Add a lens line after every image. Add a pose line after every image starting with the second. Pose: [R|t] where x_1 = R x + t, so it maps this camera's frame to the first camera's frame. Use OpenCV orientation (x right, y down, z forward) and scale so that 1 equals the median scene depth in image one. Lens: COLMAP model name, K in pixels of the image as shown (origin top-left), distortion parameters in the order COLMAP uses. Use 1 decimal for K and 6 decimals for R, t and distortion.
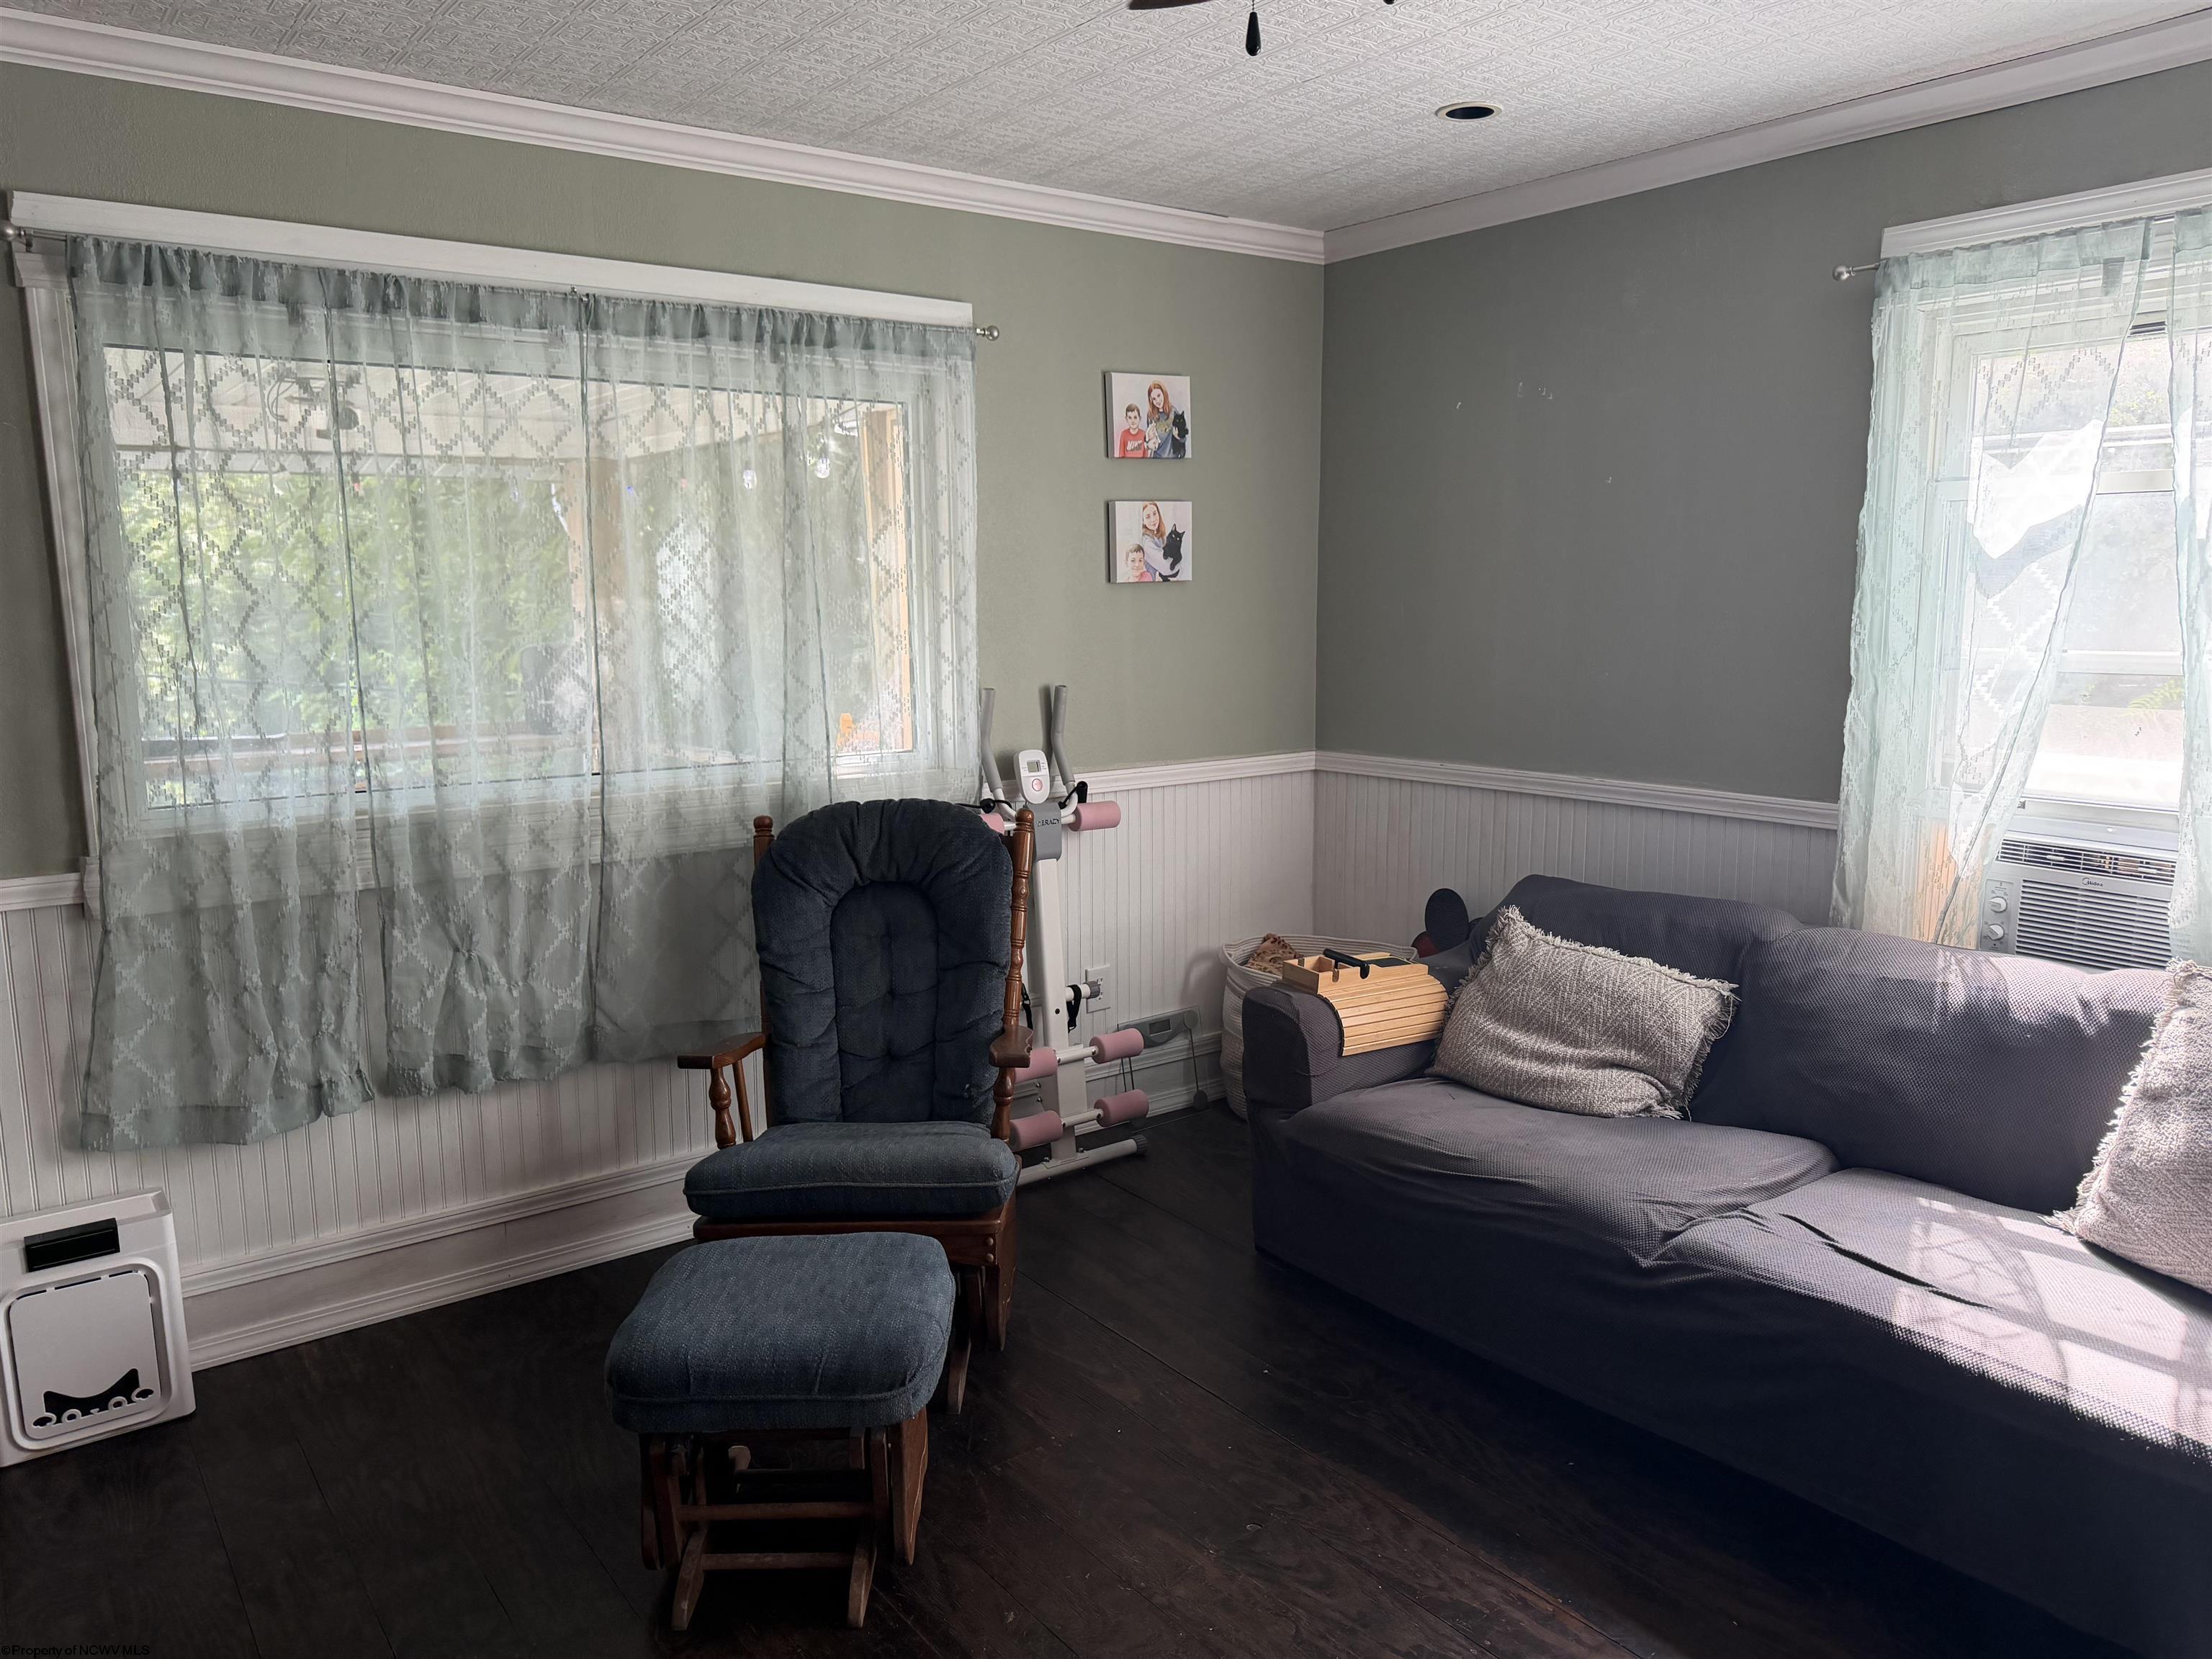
lens RADIAL K [[1570.5, 0, 1106.0], [0, 1570.5, 829.5], [0, 0, 1]] dist [0.001064, 0.000144]
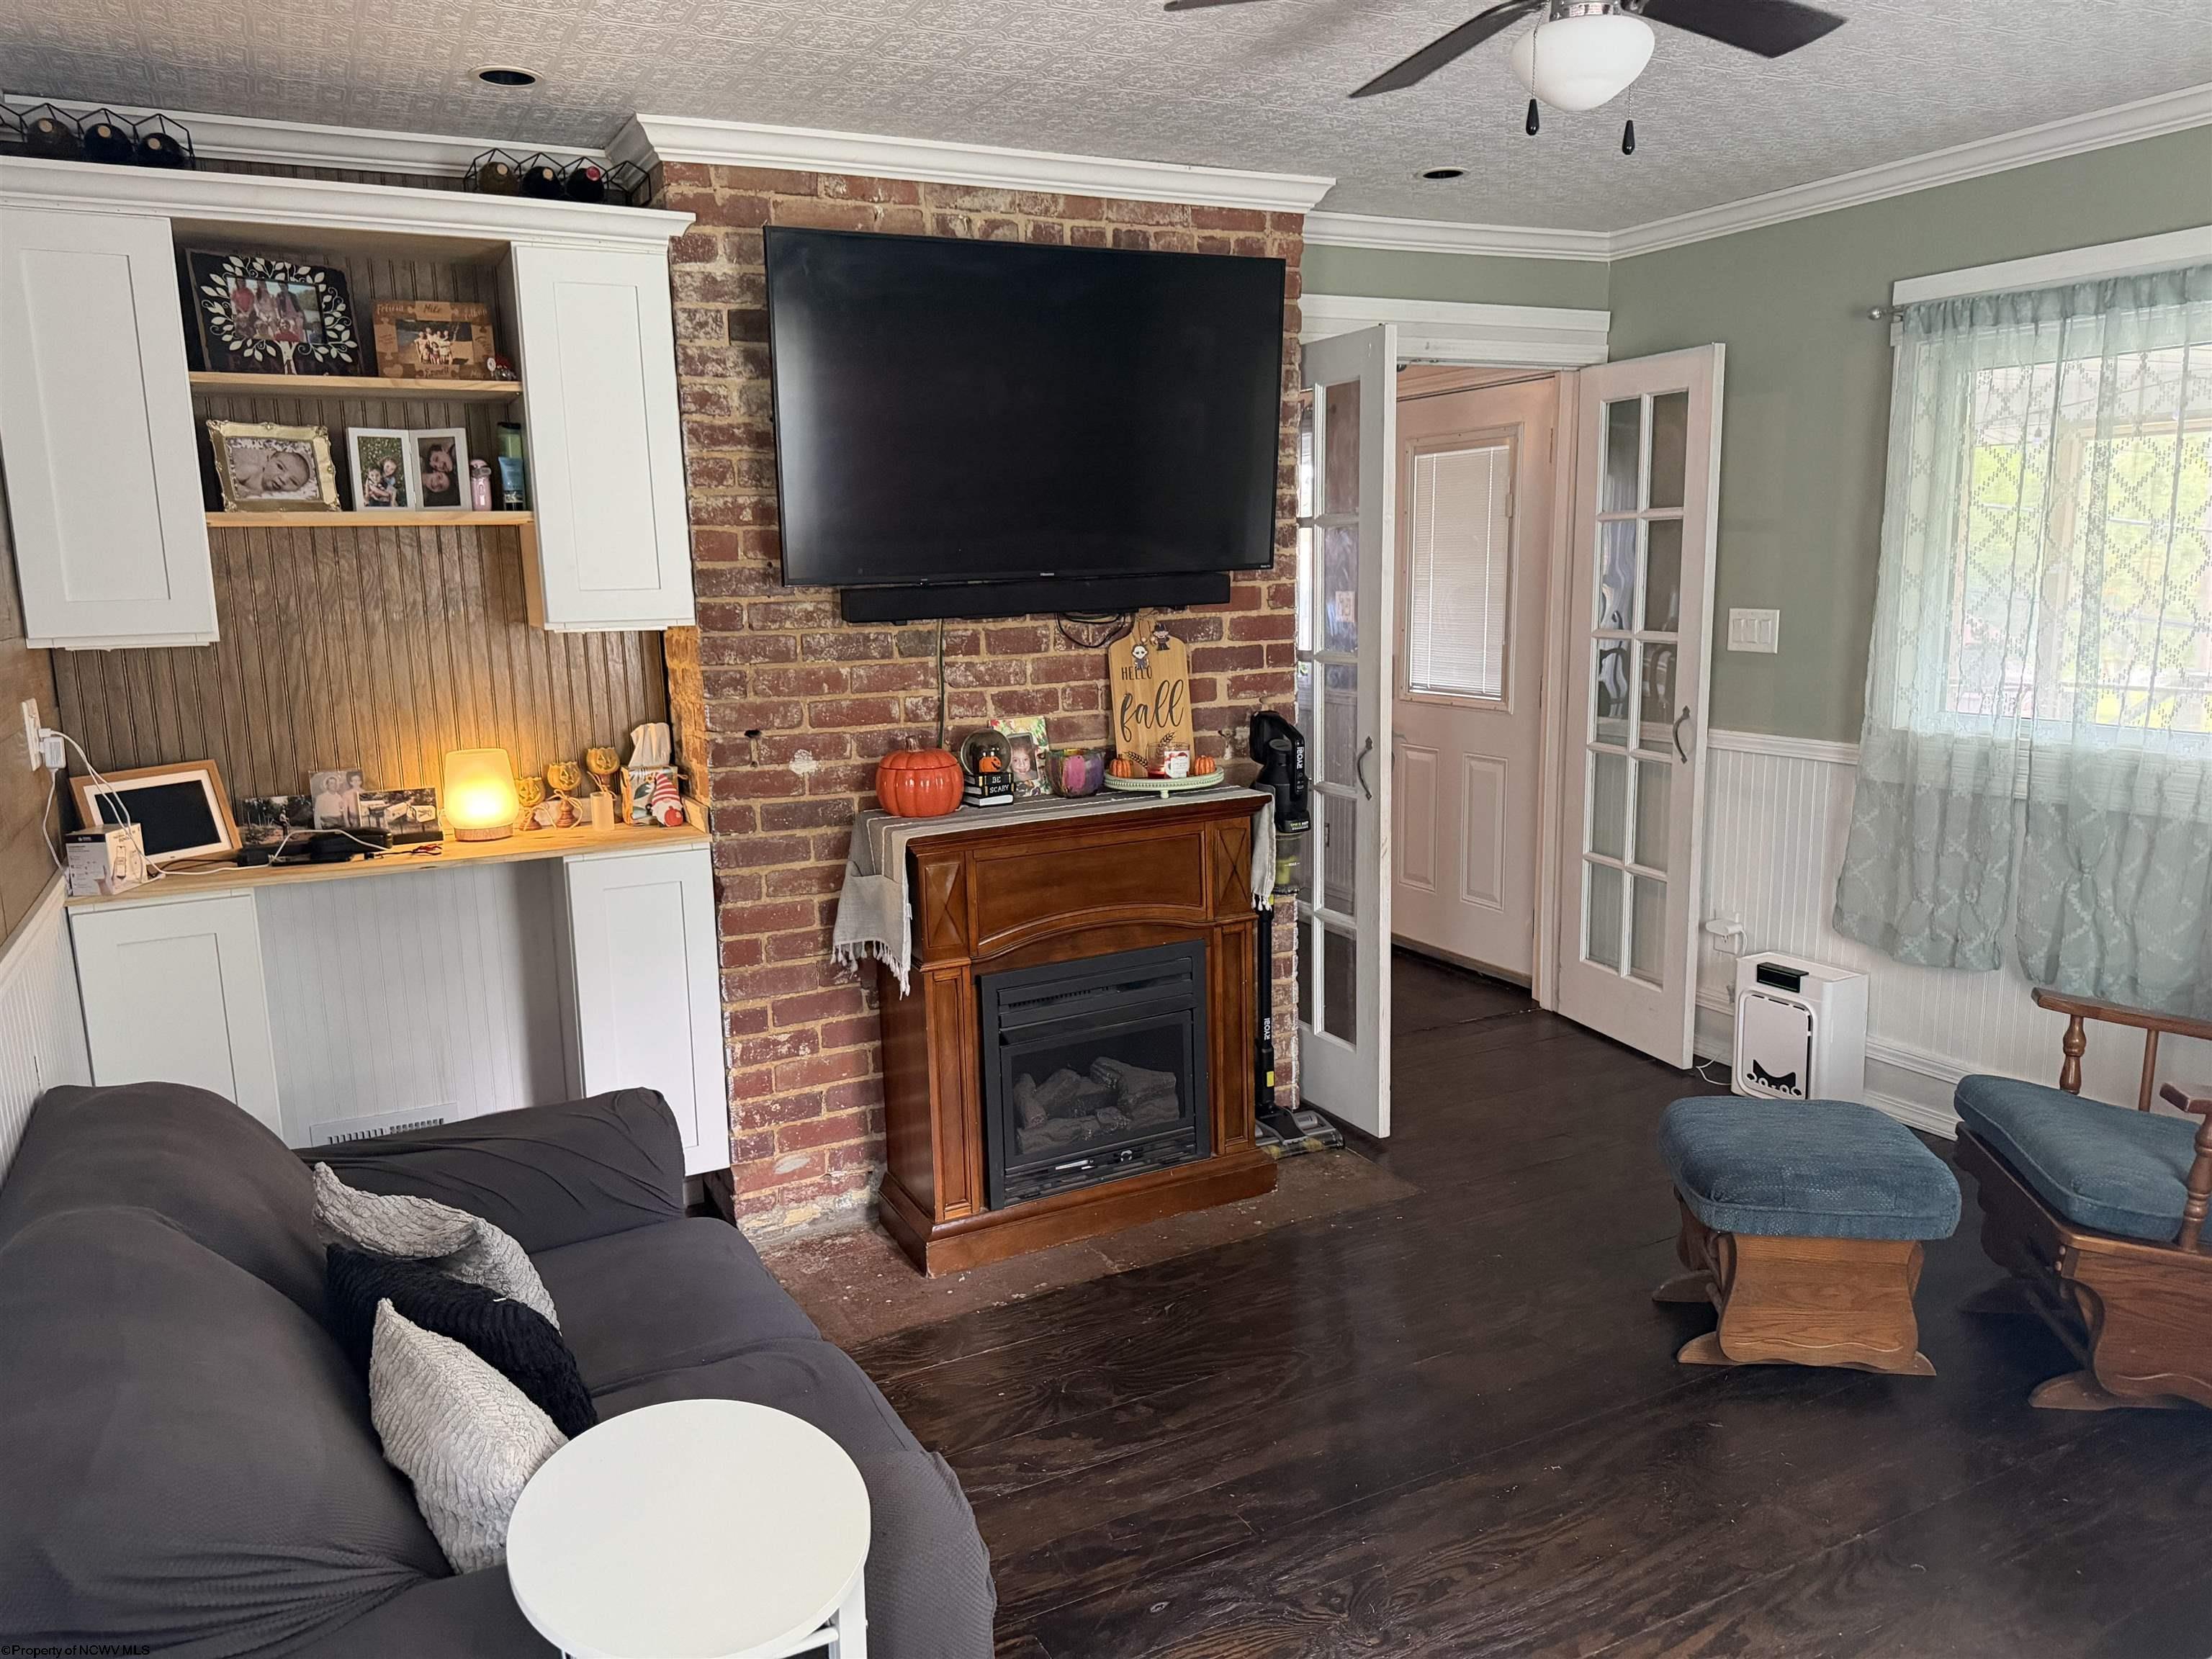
lens RADIAL K [[1570.5, 0, 1106.0], [0, 1570.5, 829.5], [0, 0, 1]] dist [0.001064, 0.000144]
pose [[-0.157574, 0.181809, -0.970627, 0.947825], [-0.128864, 0.970715, 0.202746, -0.107922], [0.979063, 0.157027, -0.129530, 0.538113]]
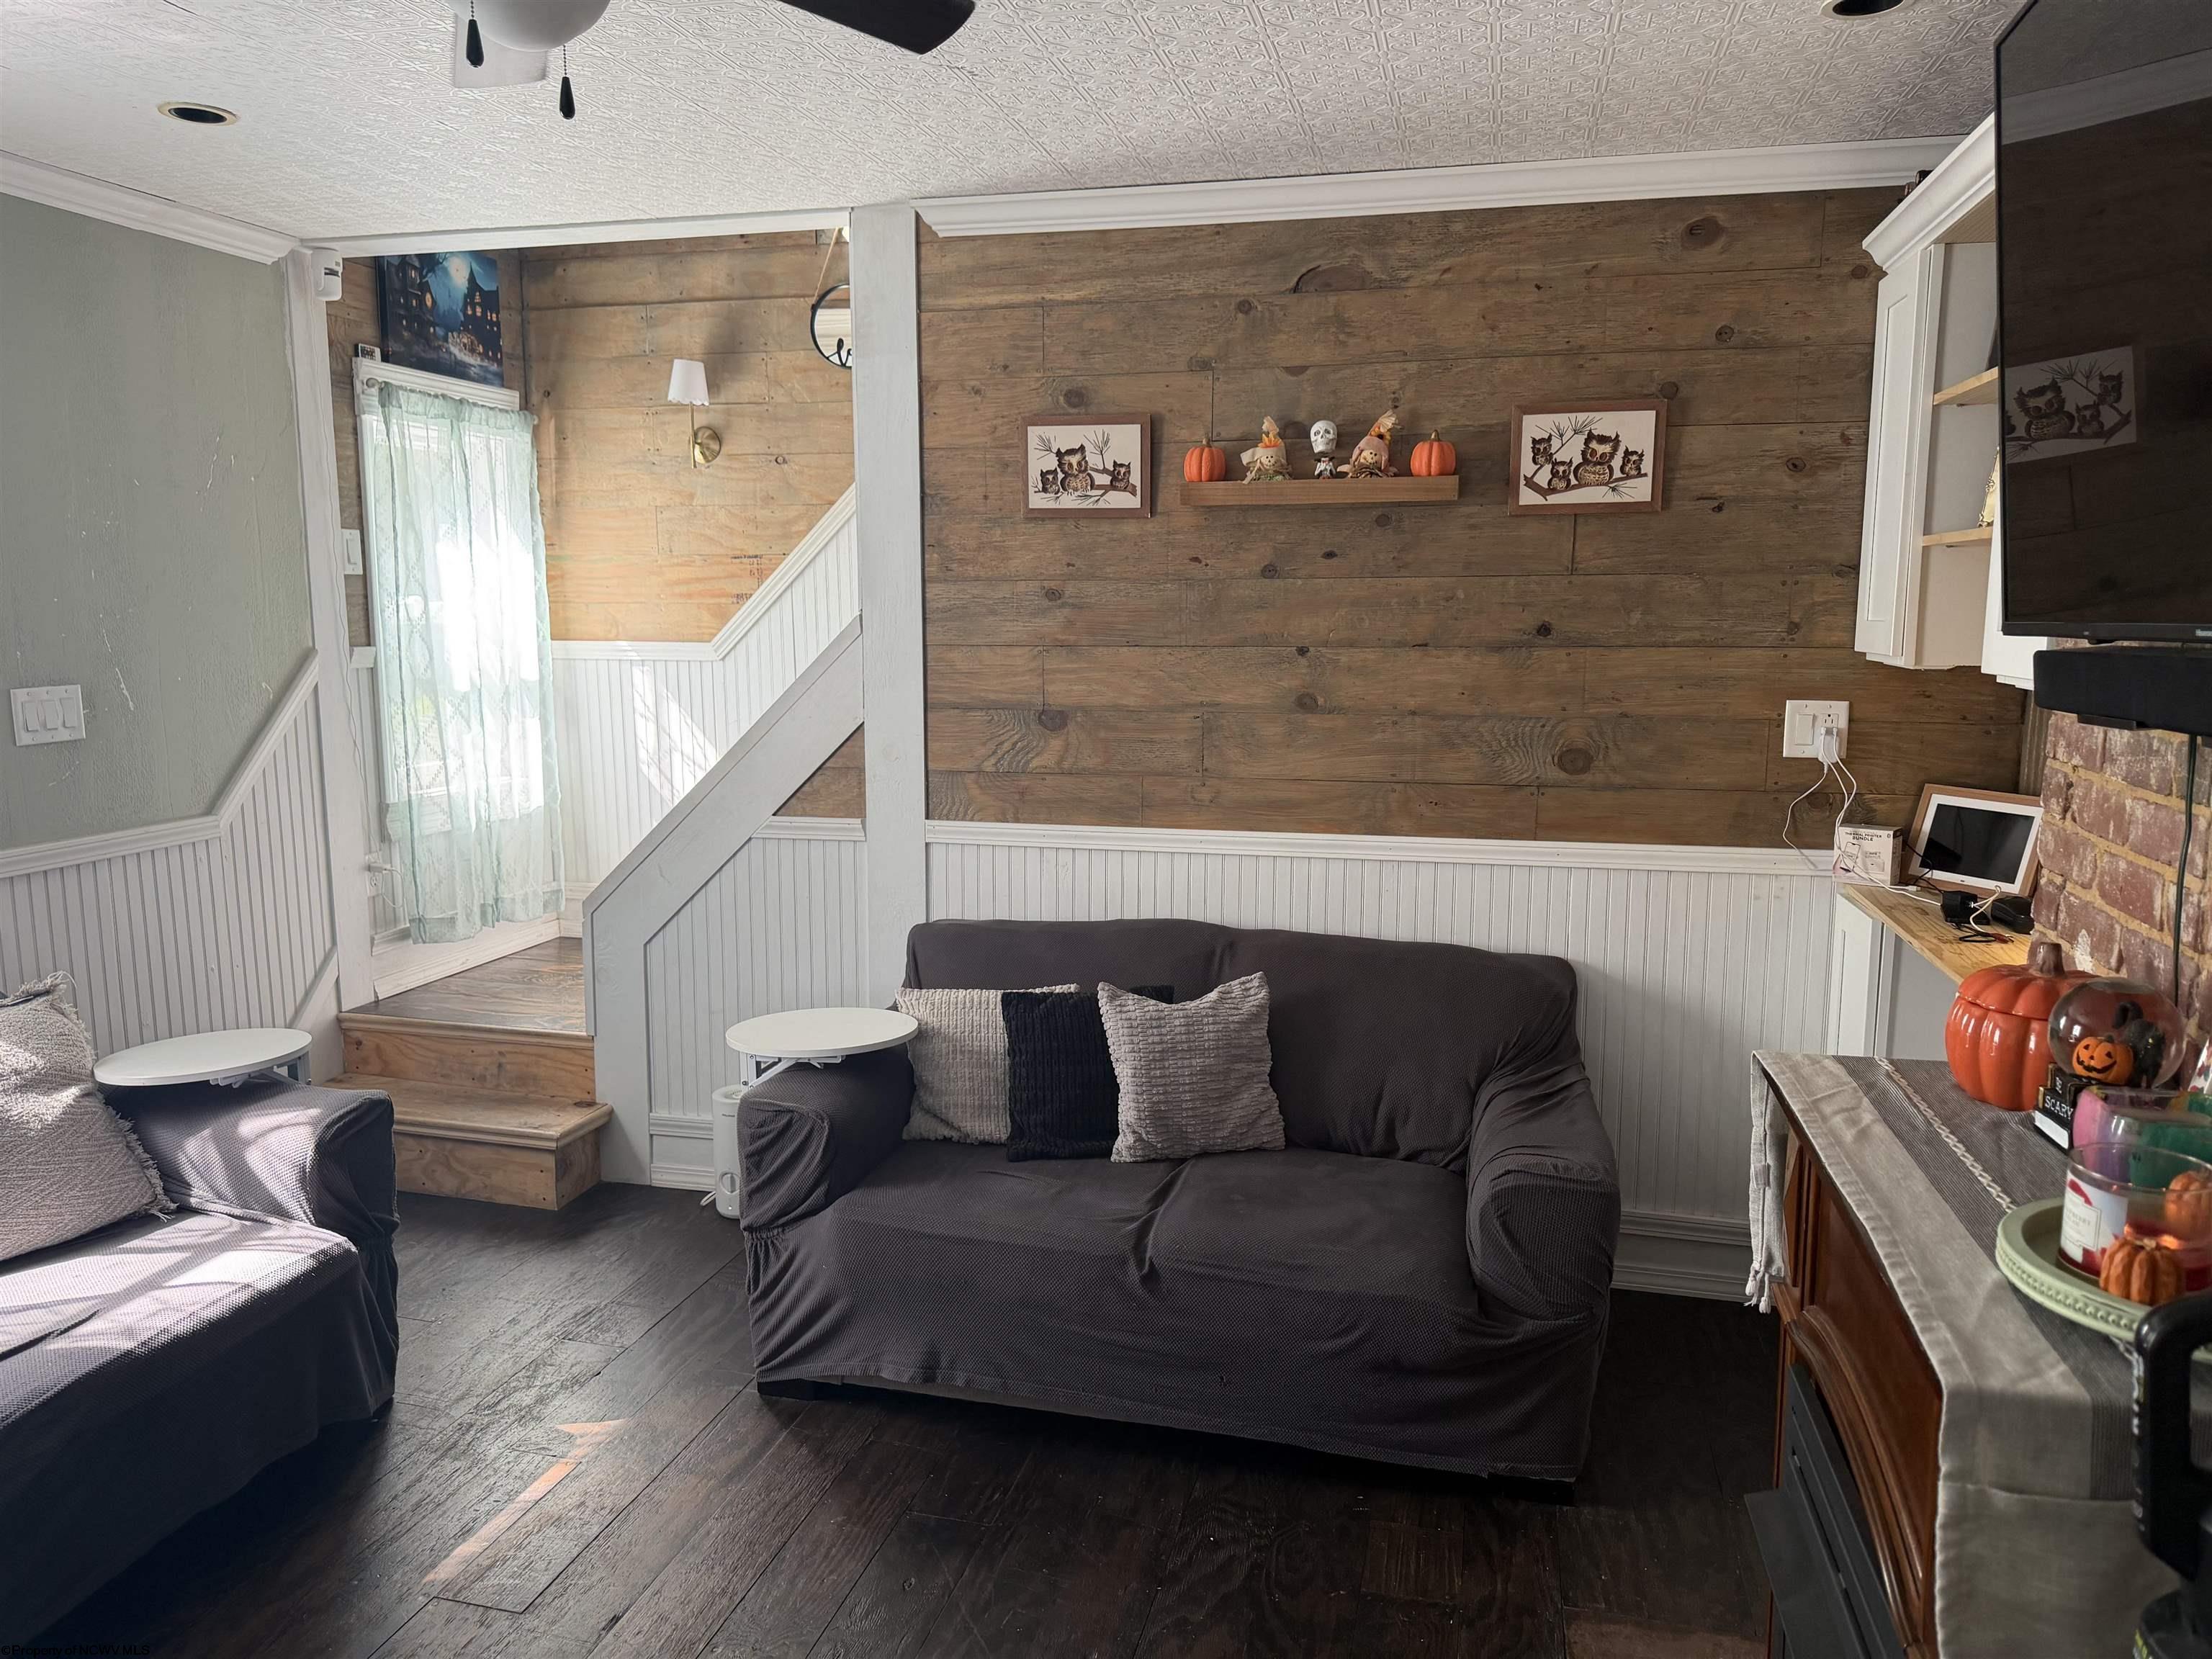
lens RADIAL K [[1570.5, 0, 1106.0], [0, 1570.5, 829.5], [0, 0, 1]] dist [0.001064, 0.000144]
pose [[-0.626212, -0.105371, 0.772500, -0.598741], [0.125905, 0.964153, 0.233576, -0.159946], [-0.769420, 0.243530, -0.590497, 0.919435]]
